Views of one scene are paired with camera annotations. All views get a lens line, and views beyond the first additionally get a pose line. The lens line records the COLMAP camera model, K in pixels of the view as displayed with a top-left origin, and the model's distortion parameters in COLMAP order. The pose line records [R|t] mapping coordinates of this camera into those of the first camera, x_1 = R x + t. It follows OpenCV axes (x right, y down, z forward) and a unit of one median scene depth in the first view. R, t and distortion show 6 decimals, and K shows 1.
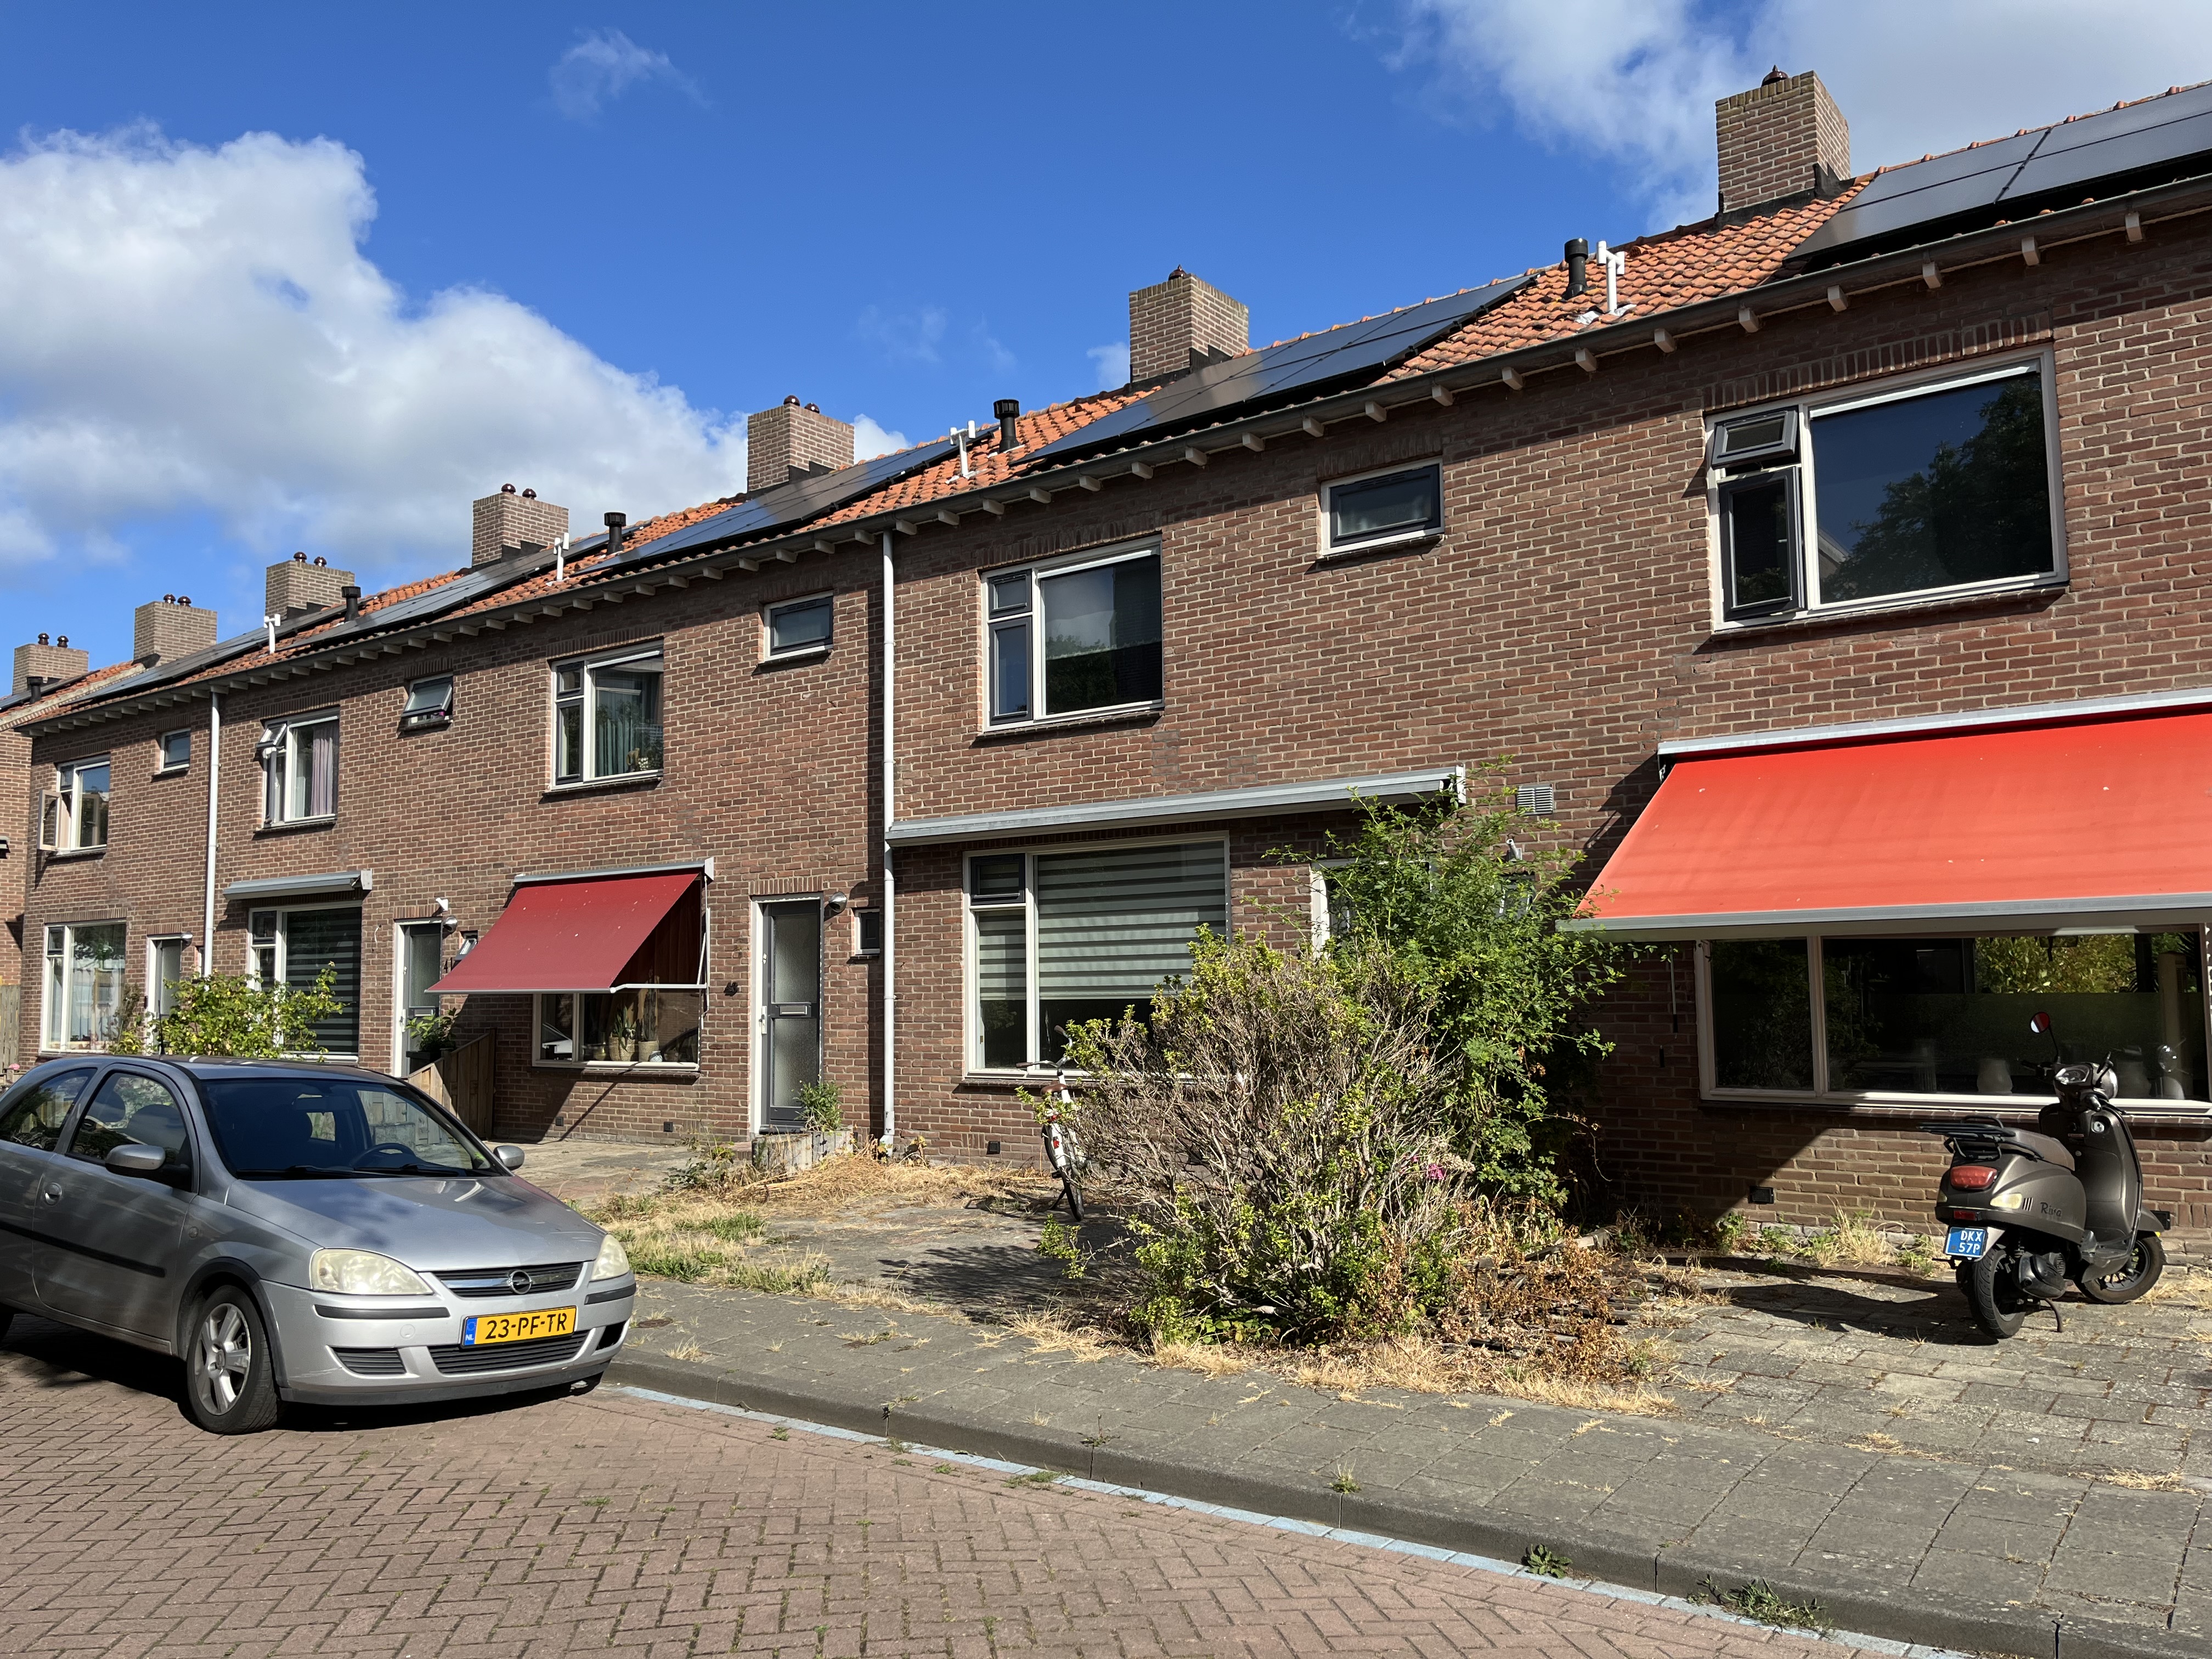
lens RADIAL K [[1671.2, 0, 1066.1], [0, 1671.2, 838.6], [0, 0, 1]] dist [0.061922, -0.071427]
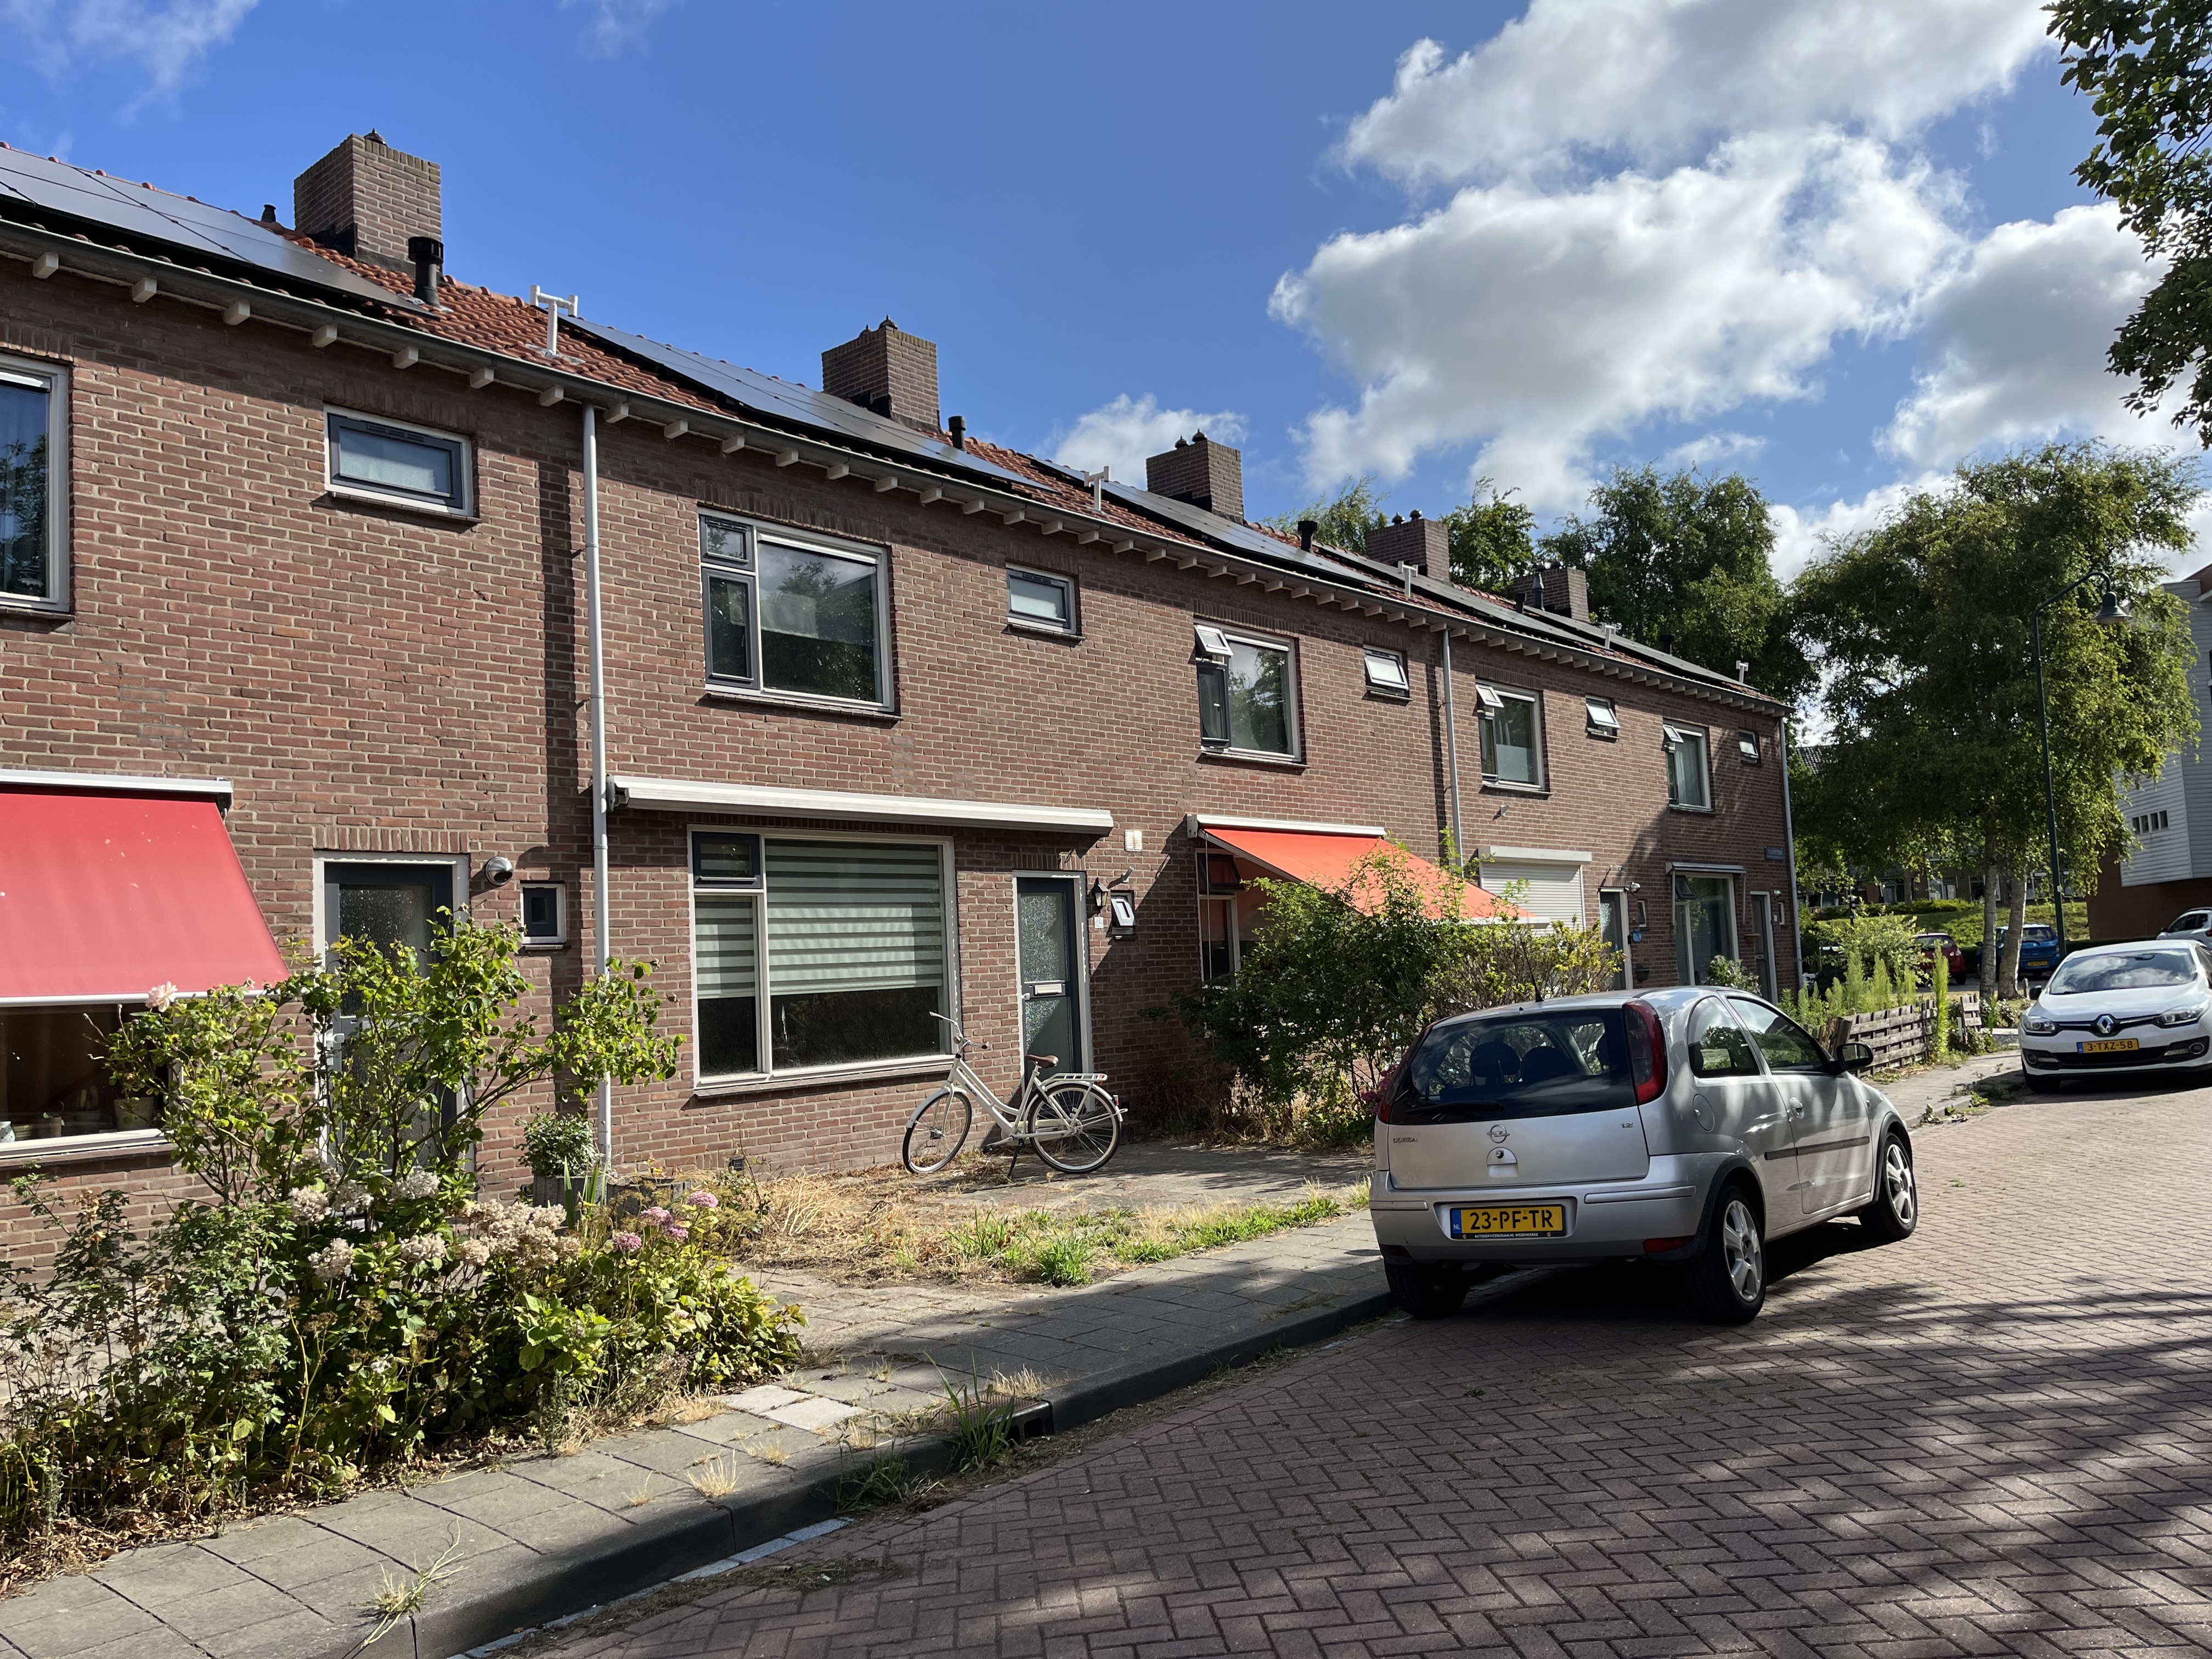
lens RADIAL K [[1664.6, 0, 1106.0], [0, 1664.6, 829.5], [0, 0, 1]] dist [0.005098, -0.002762]
pose [[0.041651, 0.099978, 0.994117, -0.911871], [-0.041826, 0.994283, -0.098243, 0.086542], [-0.998256, -0.037488, 0.045594, 0.764203]]
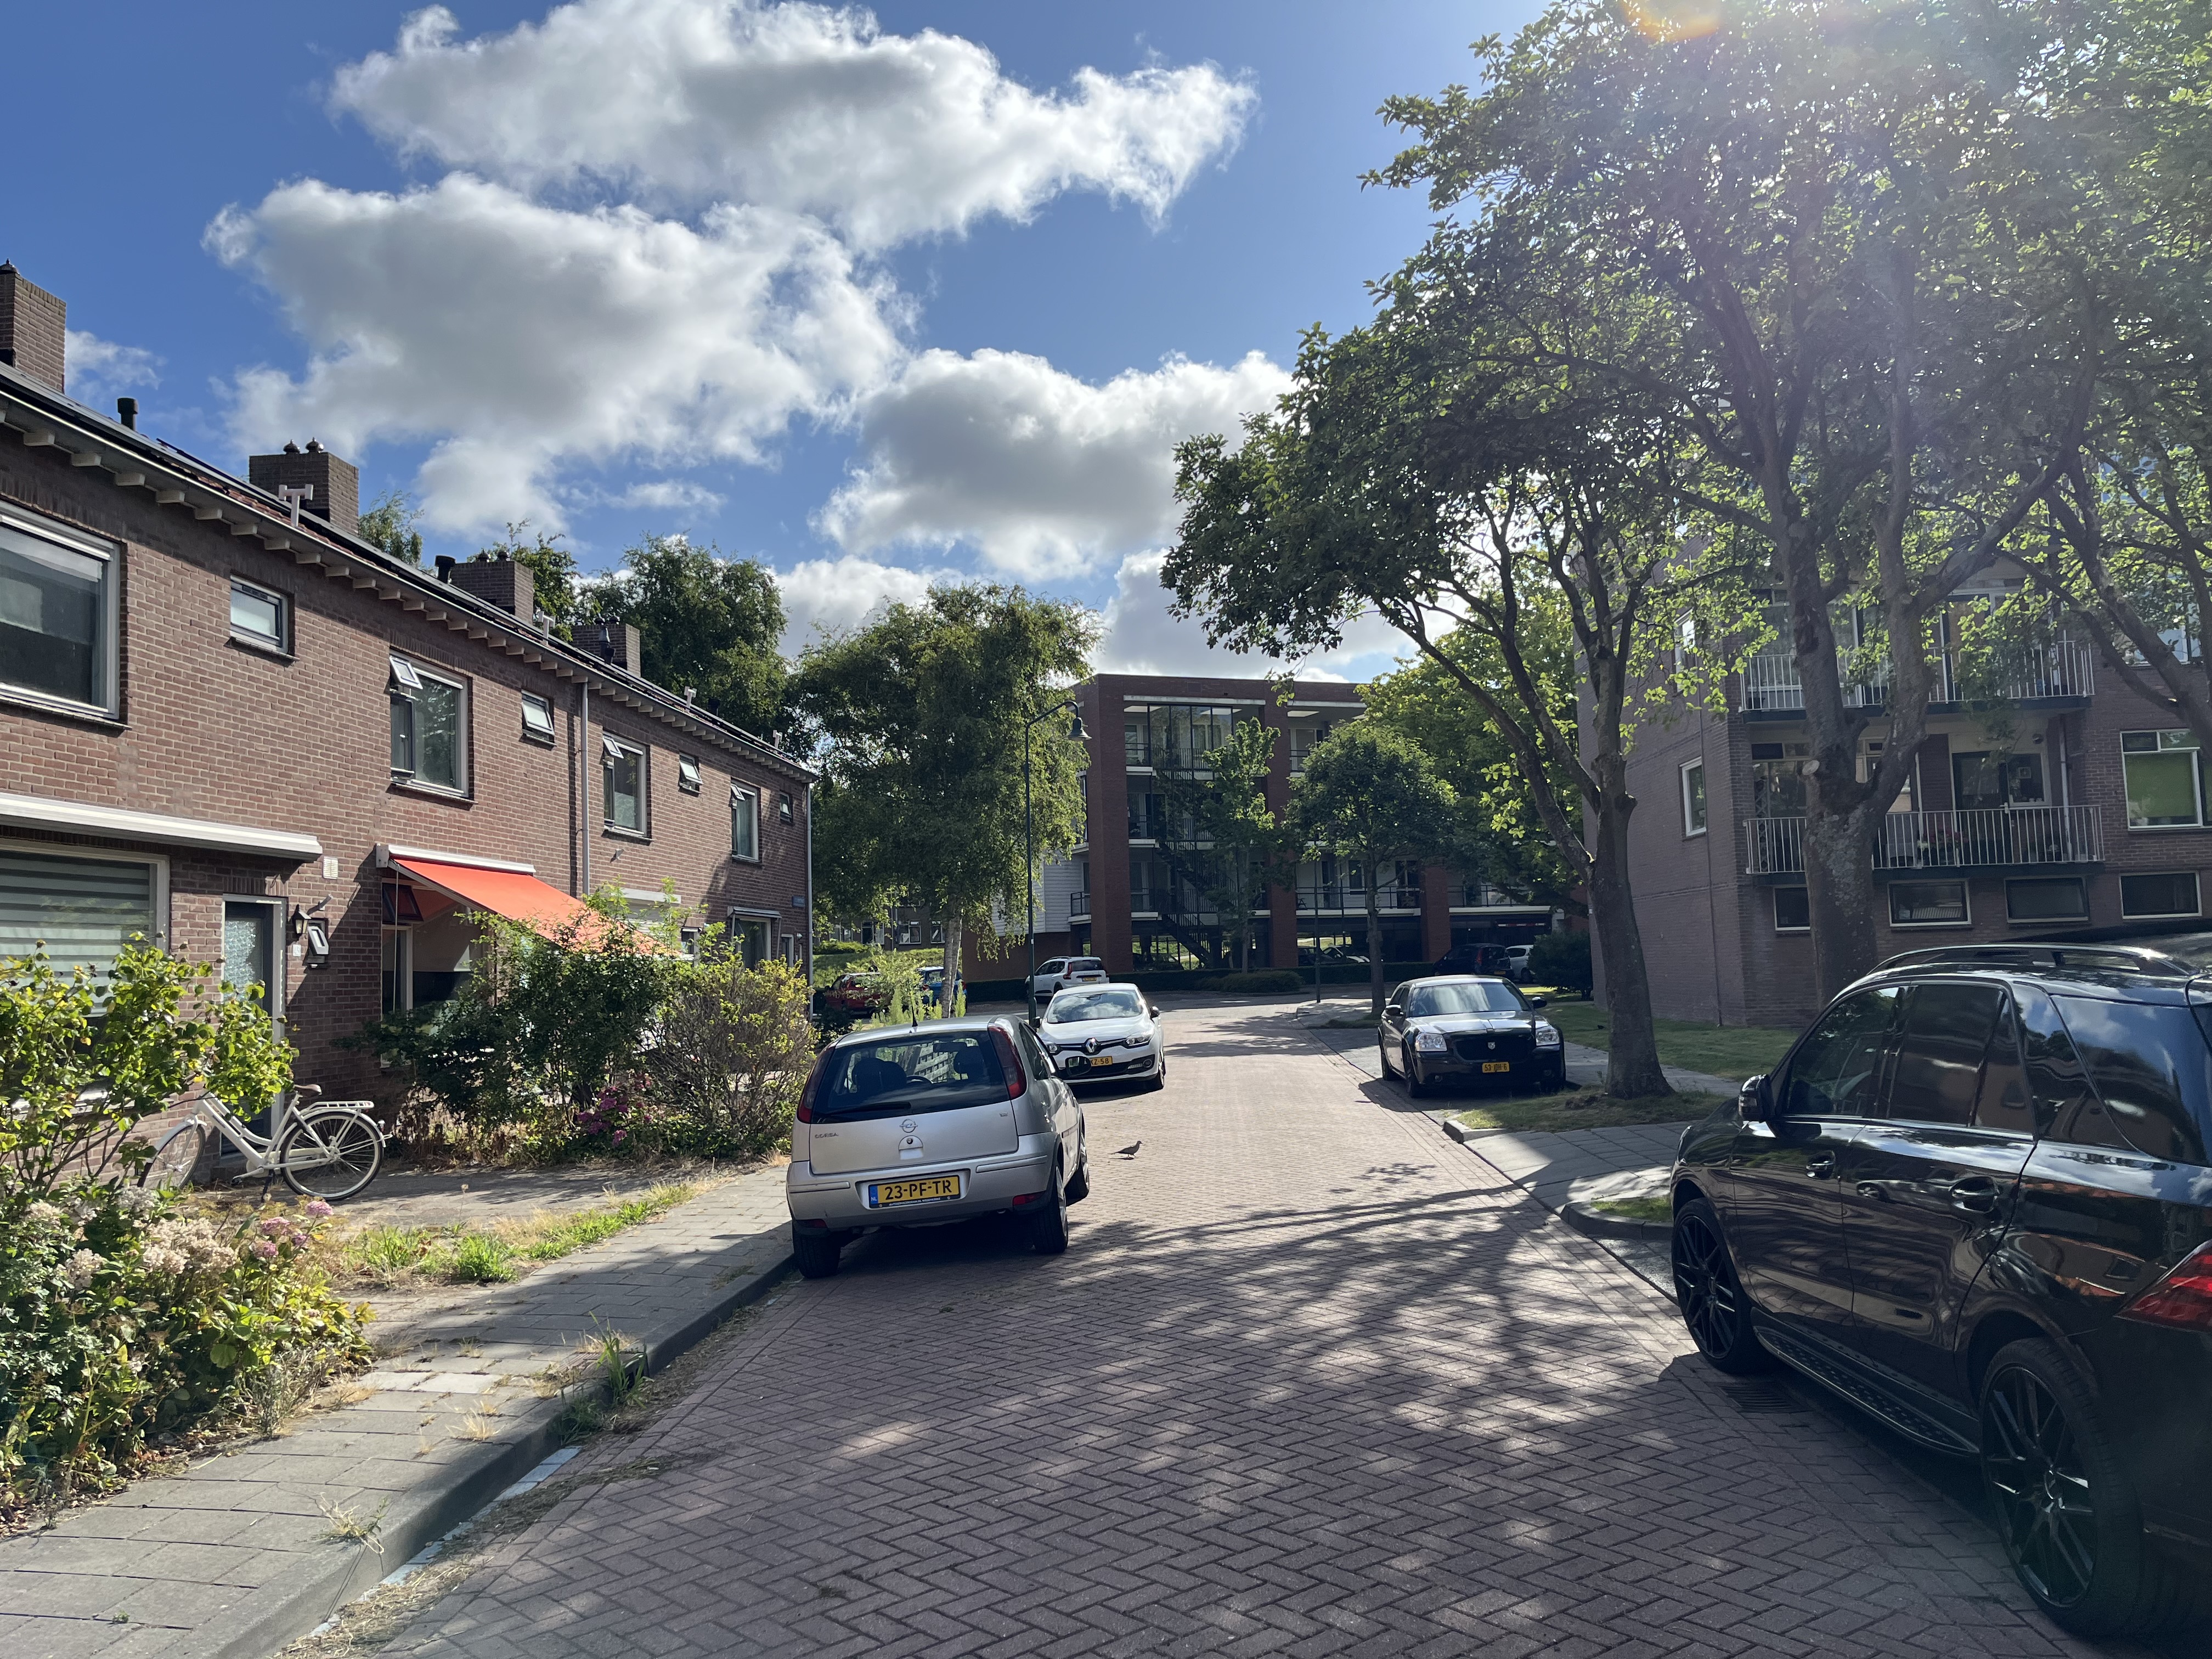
lens RADIAL K [[1650.9, 0, 1100.4], [0, 1650.9, 875.7], [0, 0, 1]] dist [0.172664, -0.243795]
pose [[-0.556217, 0.068316, 0.828224, -1.021211], [-0.050174, 0.992037, -0.115525, 0.093177], [-0.829521, -0.105812, -0.548360, 0.993629]]
